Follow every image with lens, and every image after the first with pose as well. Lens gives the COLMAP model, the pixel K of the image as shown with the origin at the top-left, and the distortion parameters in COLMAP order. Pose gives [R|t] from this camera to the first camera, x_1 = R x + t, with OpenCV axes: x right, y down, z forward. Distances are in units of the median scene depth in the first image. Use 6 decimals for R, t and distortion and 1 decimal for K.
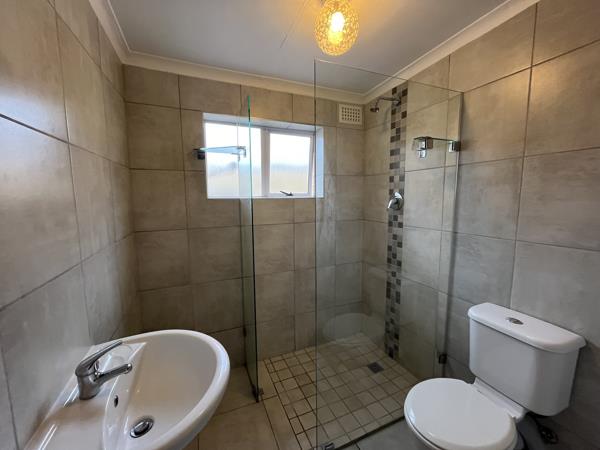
lens RADIAL K [[244.3, 0, 299.0], [0, 244.3, 224.3], [0, 0, 1]] dist [-0.001182, 0.000616]
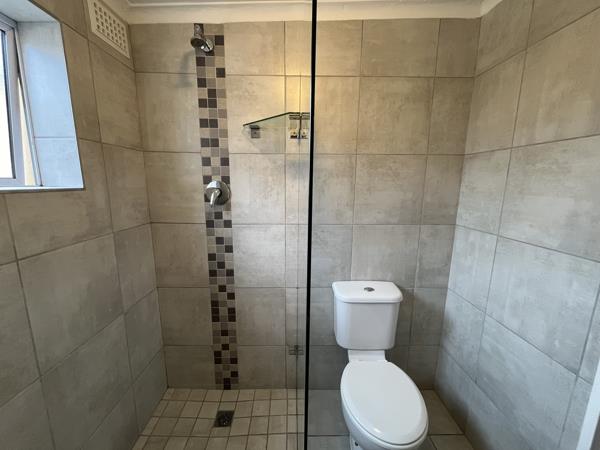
lens RADIAL K [[244.3, 0, 298.4], [0, 244.3, 225.6], [0, 0, 1]] dist [-0.001182, 0.000616]
pose [[0.381220, -0.149119, 0.912379, -0.201155], [0.094280, 0.988031, 0.122090, -0.064584], [-0.919664, 0.039476, 0.390716, 0.502718]]
